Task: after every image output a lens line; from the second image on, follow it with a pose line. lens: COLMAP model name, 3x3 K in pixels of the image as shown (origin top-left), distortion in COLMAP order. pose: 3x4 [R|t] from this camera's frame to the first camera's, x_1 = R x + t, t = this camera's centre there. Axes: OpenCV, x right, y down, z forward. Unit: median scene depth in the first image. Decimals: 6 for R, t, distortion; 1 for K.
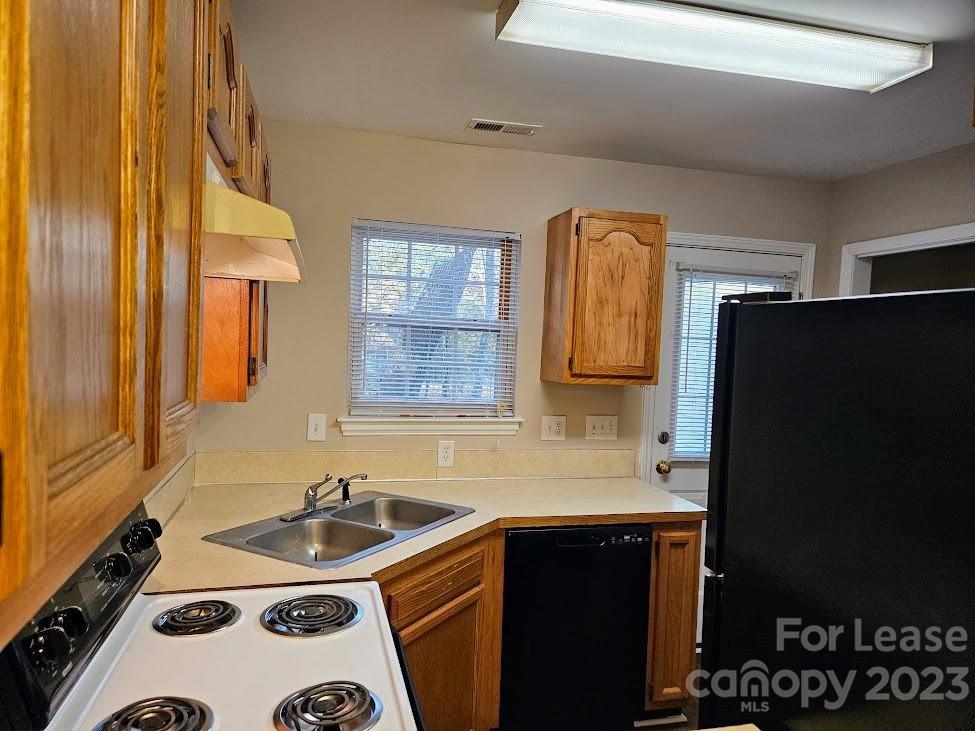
lens RADIAL K [[646.2, 0, 487.5], [0, 646.2, 365.5], [0, 0, 1]] dist [0.001811, -0.000802]
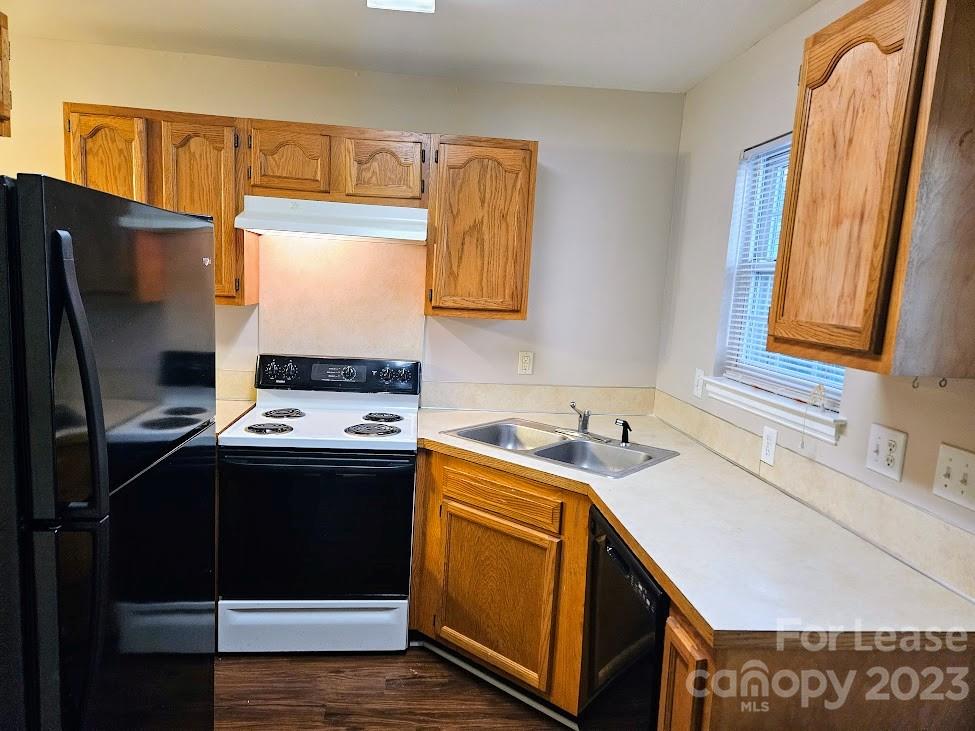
lens RADIAL K [[646.2, 0, 487.5], [0, 646.2, 365.5], [0, 0, 1]] dist [0.001811, -0.000802]
pose [[-0.147244, 0.082278, -0.985672, 0.734211], [-0.100517, 0.990130, 0.097666, 0.008914], [0.983980, 0.113457, -0.137520, 0.817452]]
